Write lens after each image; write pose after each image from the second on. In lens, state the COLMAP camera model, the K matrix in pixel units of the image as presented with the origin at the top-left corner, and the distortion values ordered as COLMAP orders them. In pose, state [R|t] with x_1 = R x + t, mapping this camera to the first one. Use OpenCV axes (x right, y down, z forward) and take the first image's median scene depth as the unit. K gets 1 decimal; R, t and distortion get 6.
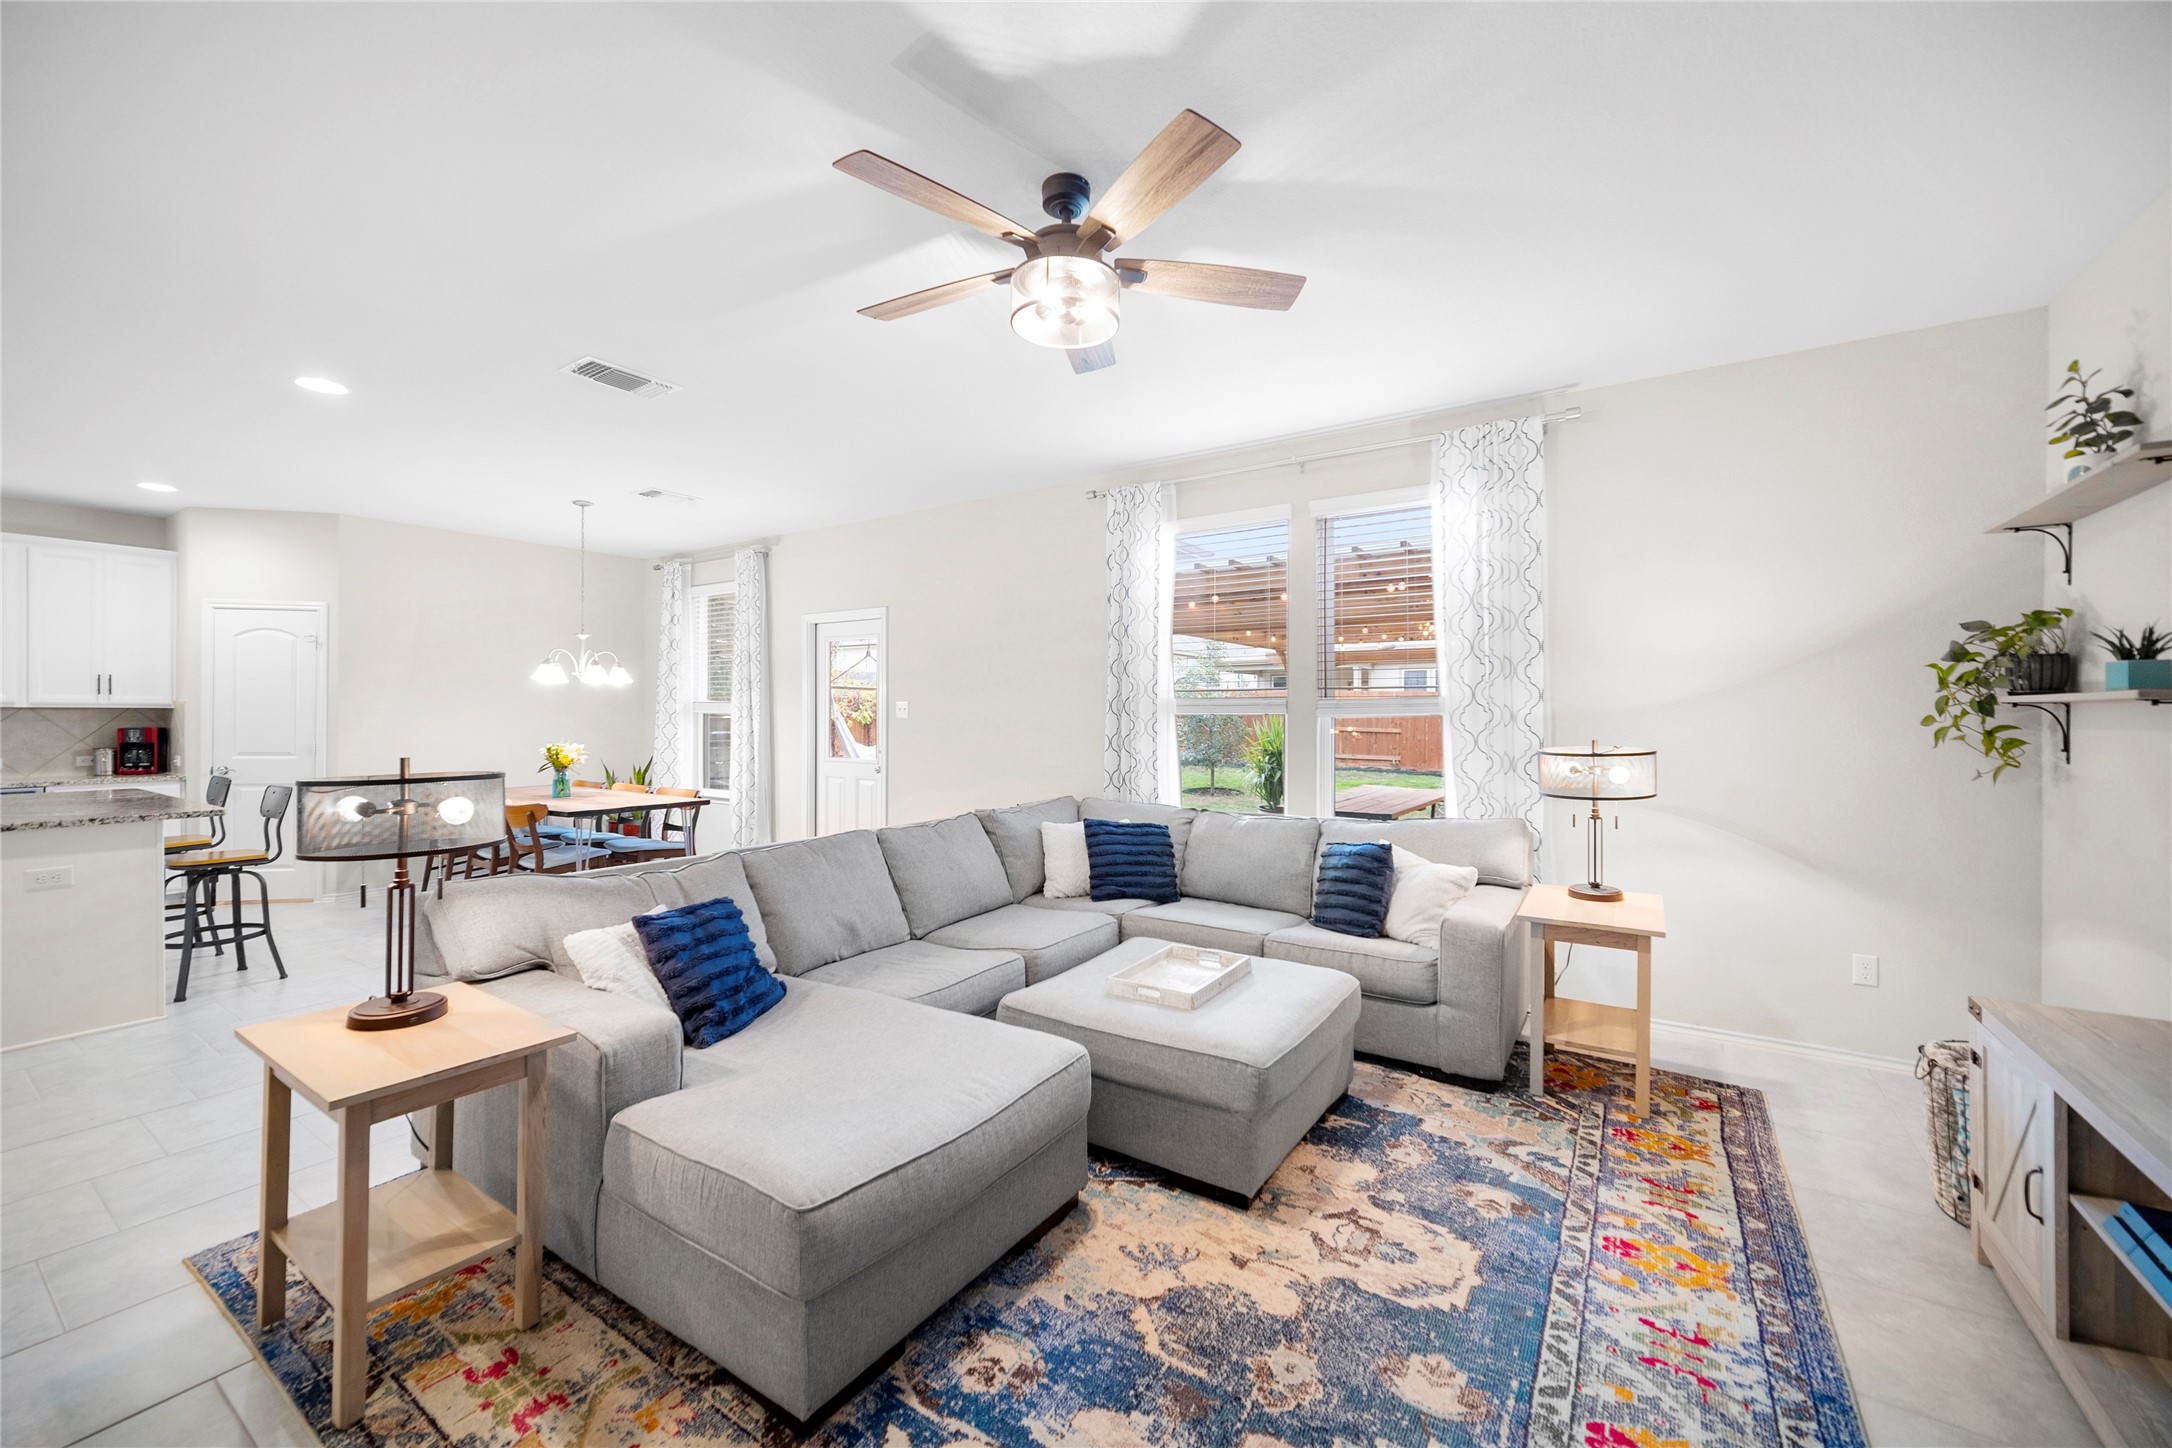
lens RADIAL K [[852.4, 0, 1078.6], [0, 852.4, 719.8], [0, 0, 1]] dist [-0.004139, -0.000090]
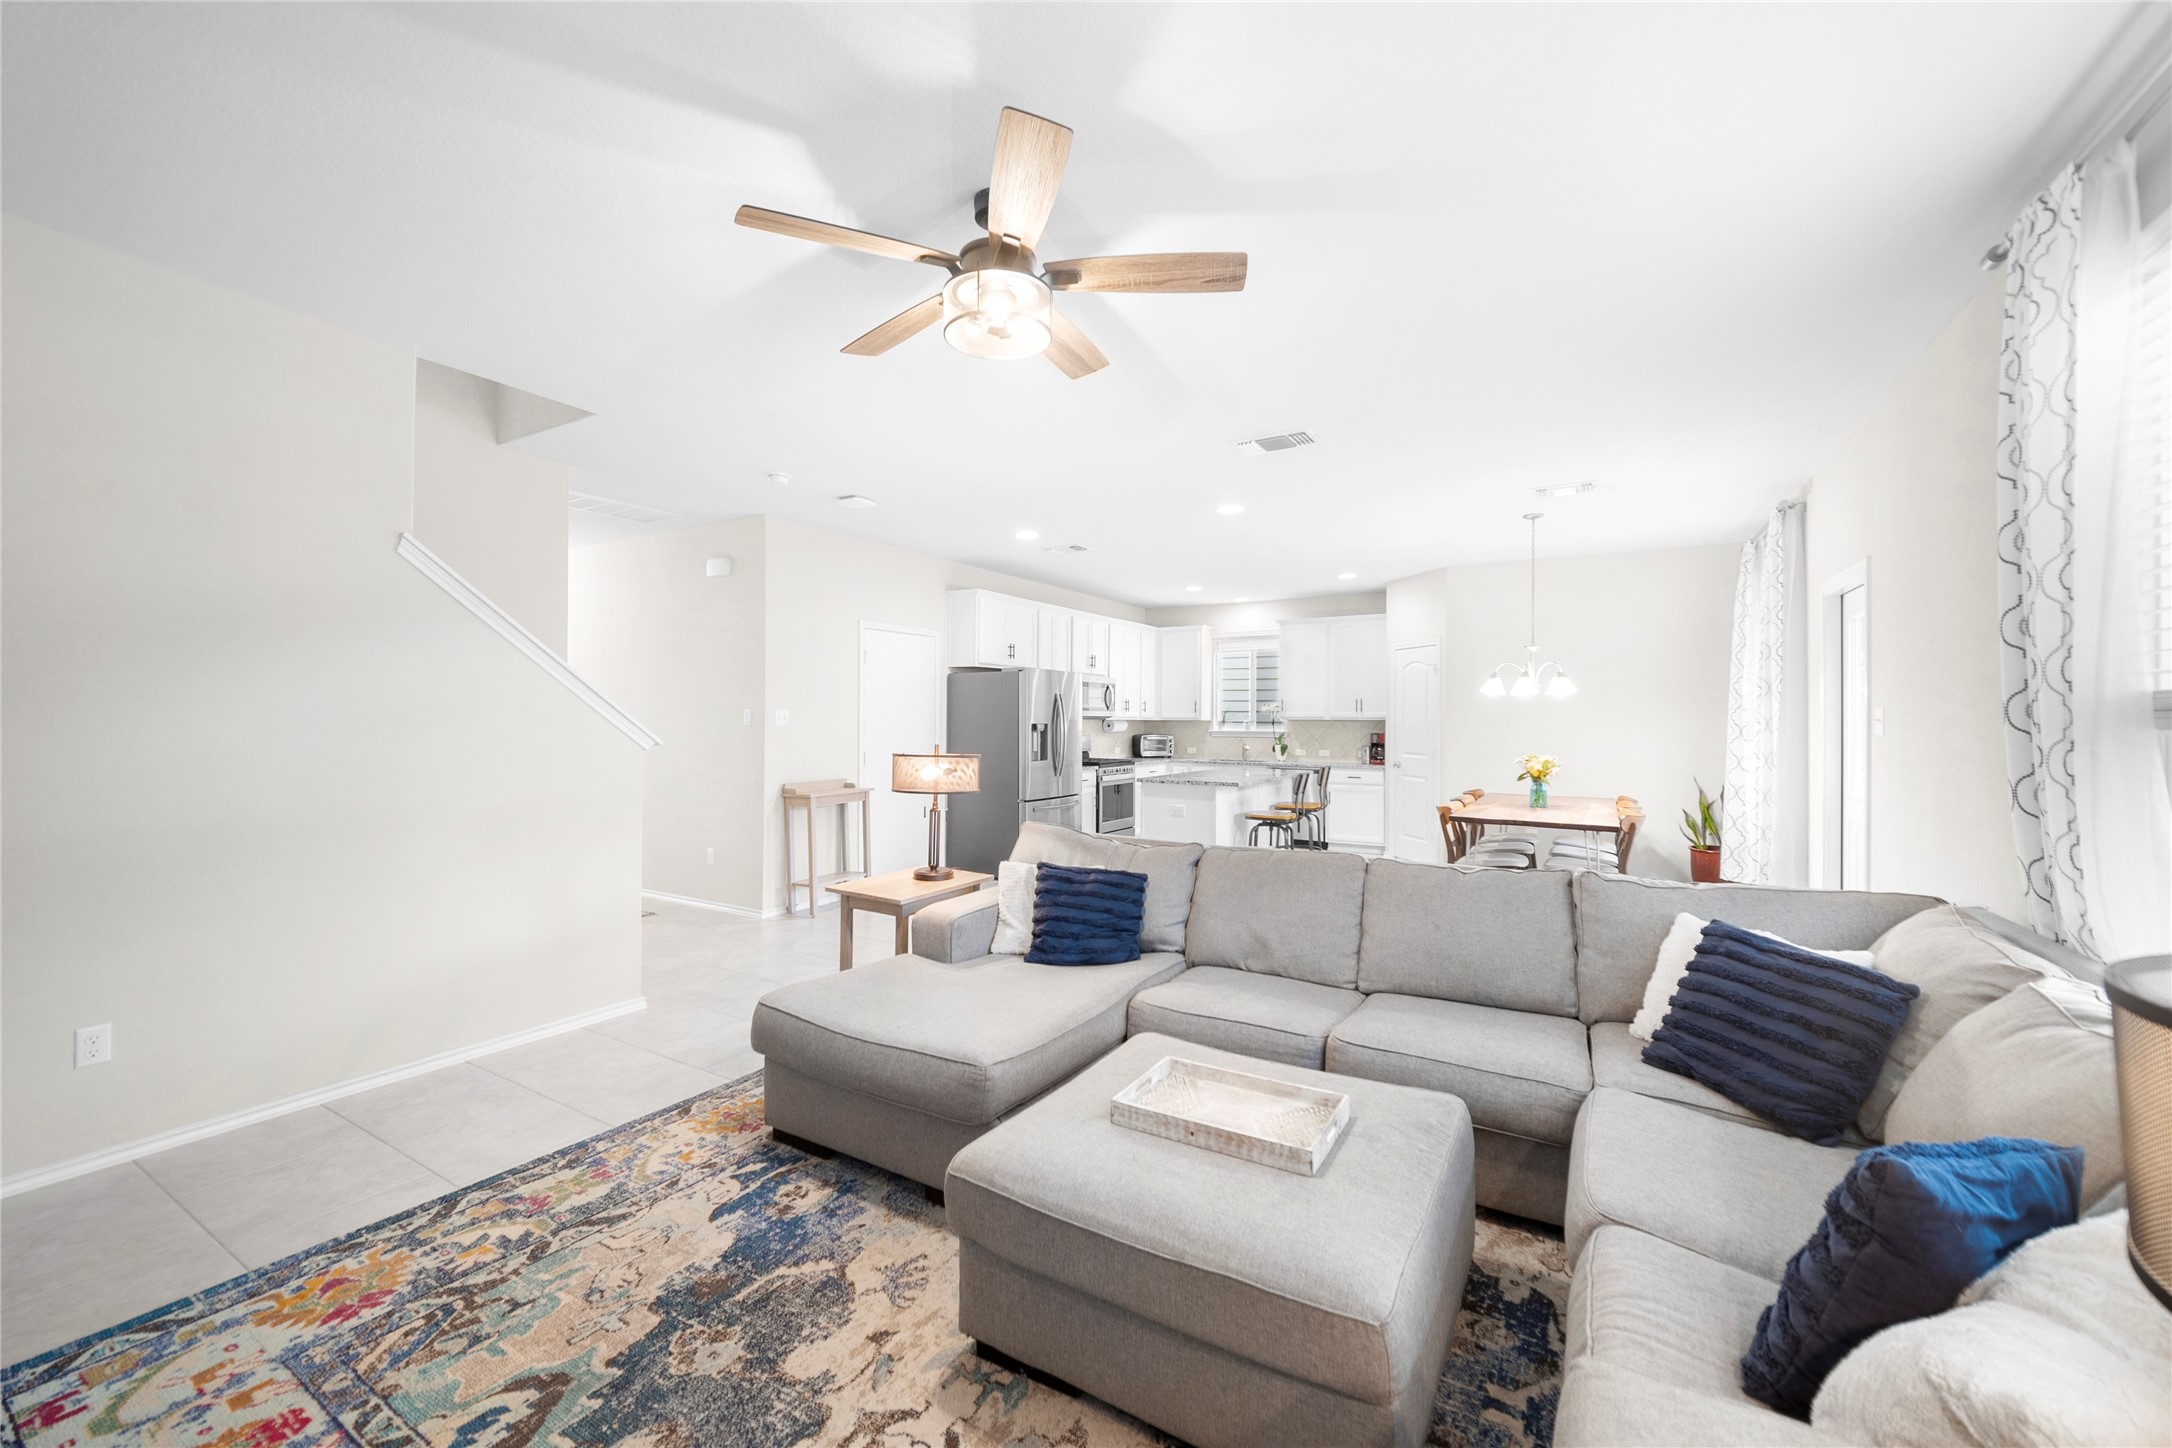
lens RADIAL K [[852.4, 0, 1077.2], [0, 852.4, 714.3], [0, 0, 1]] dist [-0.004139, -0.000090]
pose [[0.045342, -0.008412, -0.998936, 1.195862], [-0.014919, 0.999847, -0.009097, -0.009275], [0.998860, 0.015315, 0.045209, 1.267102]]
